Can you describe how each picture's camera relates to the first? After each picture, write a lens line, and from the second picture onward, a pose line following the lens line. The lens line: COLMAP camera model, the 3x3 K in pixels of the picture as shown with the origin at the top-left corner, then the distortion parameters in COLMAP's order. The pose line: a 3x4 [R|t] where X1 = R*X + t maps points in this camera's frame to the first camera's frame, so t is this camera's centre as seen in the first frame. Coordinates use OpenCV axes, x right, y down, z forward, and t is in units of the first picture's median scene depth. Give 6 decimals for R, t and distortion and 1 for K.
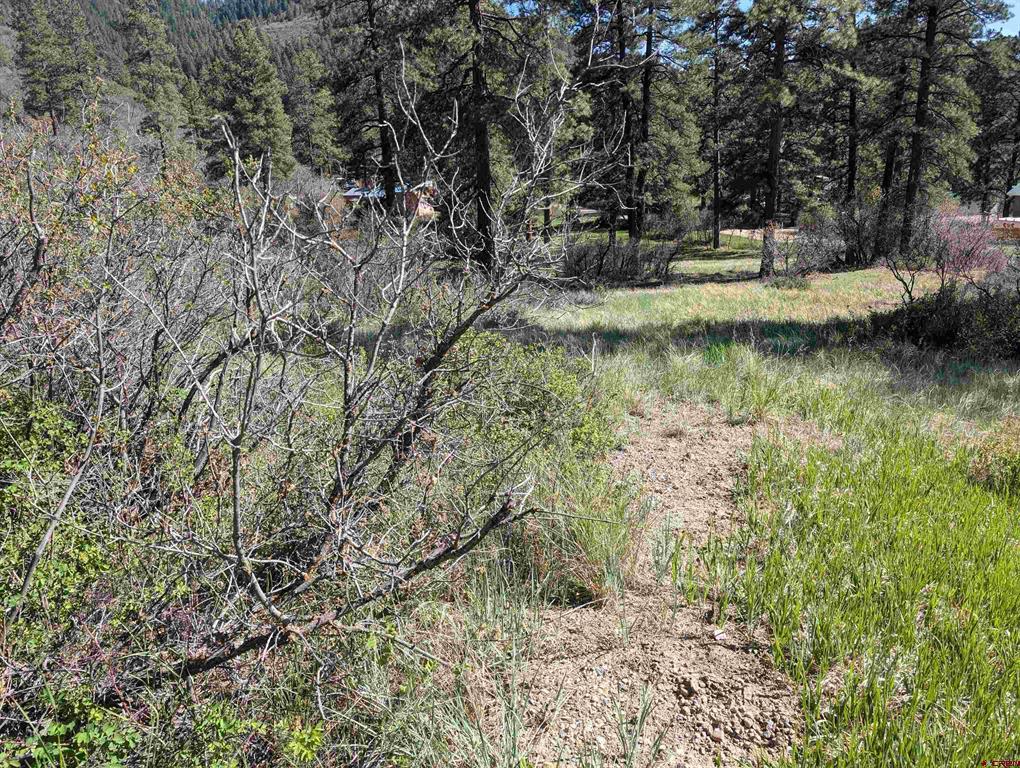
lens RADIAL K [[730.8, 0, 514.3], [0, 730.8, 397.0], [0, 0, 1]] dist [0.006566, -0.003660]
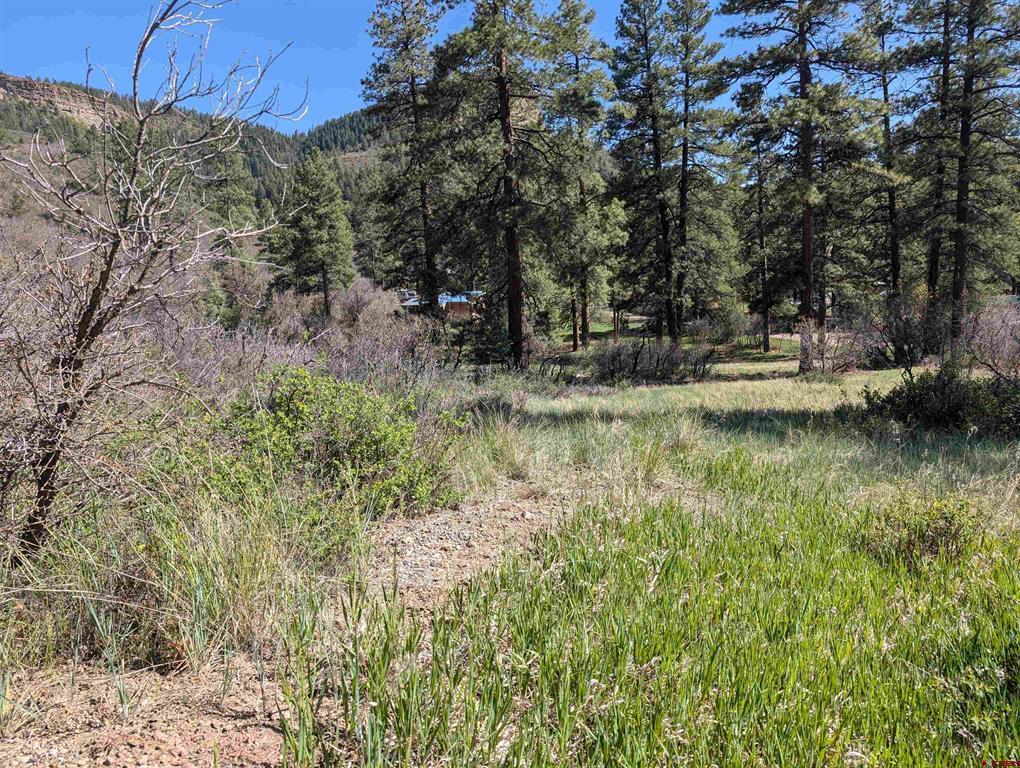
lens RADIAL K [[730.8, 0, 513.6], [0, 730.8, 399.8], [0, 0, 1]] dist [0.006566, -0.003660]
pose [[0.996426, 0.002202, -0.084447, 0.031731], [-0.014191, 0.989817, -0.141637, 0.007384], [0.083275, 0.142329, 0.986310, 0.016323]]
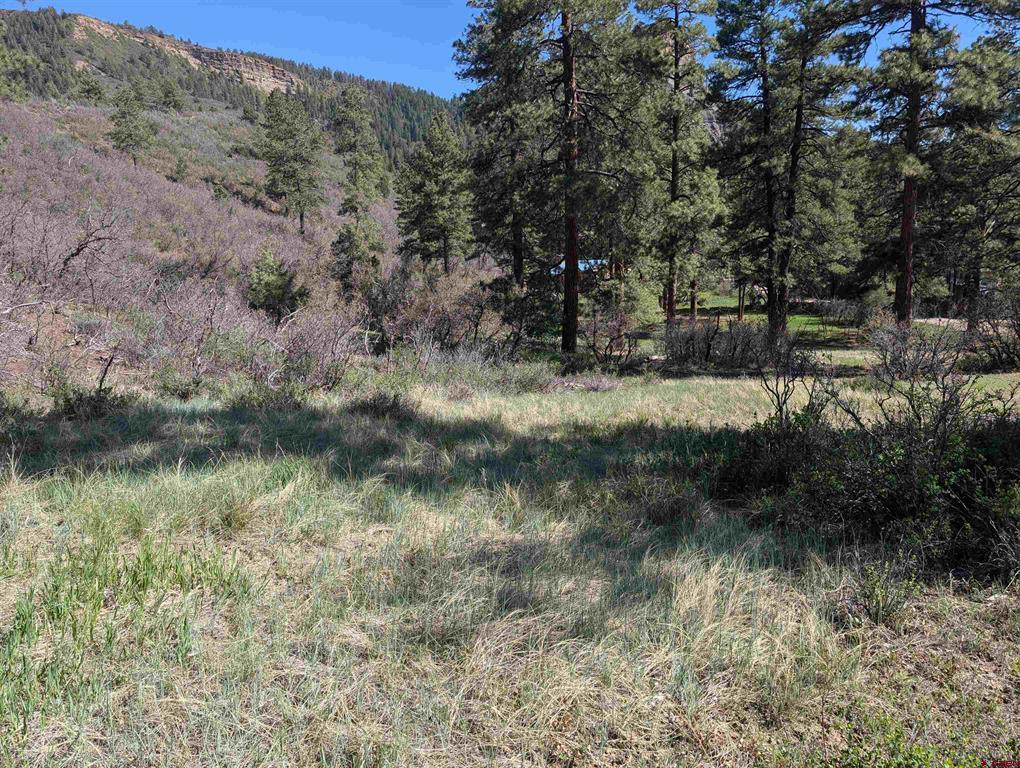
lens RADIAL K [[730.8, 0, 530.5], [0, 730.8, 392.4], [0, 0, 1]] dist [0.006566, -0.003660]
pose [[0.963316, 0.062263, -0.261048, 0.119781], [-0.090041, 0.991317, -0.095826, -0.019752], [0.252815, 0.115815, 0.960558, 0.069470]]
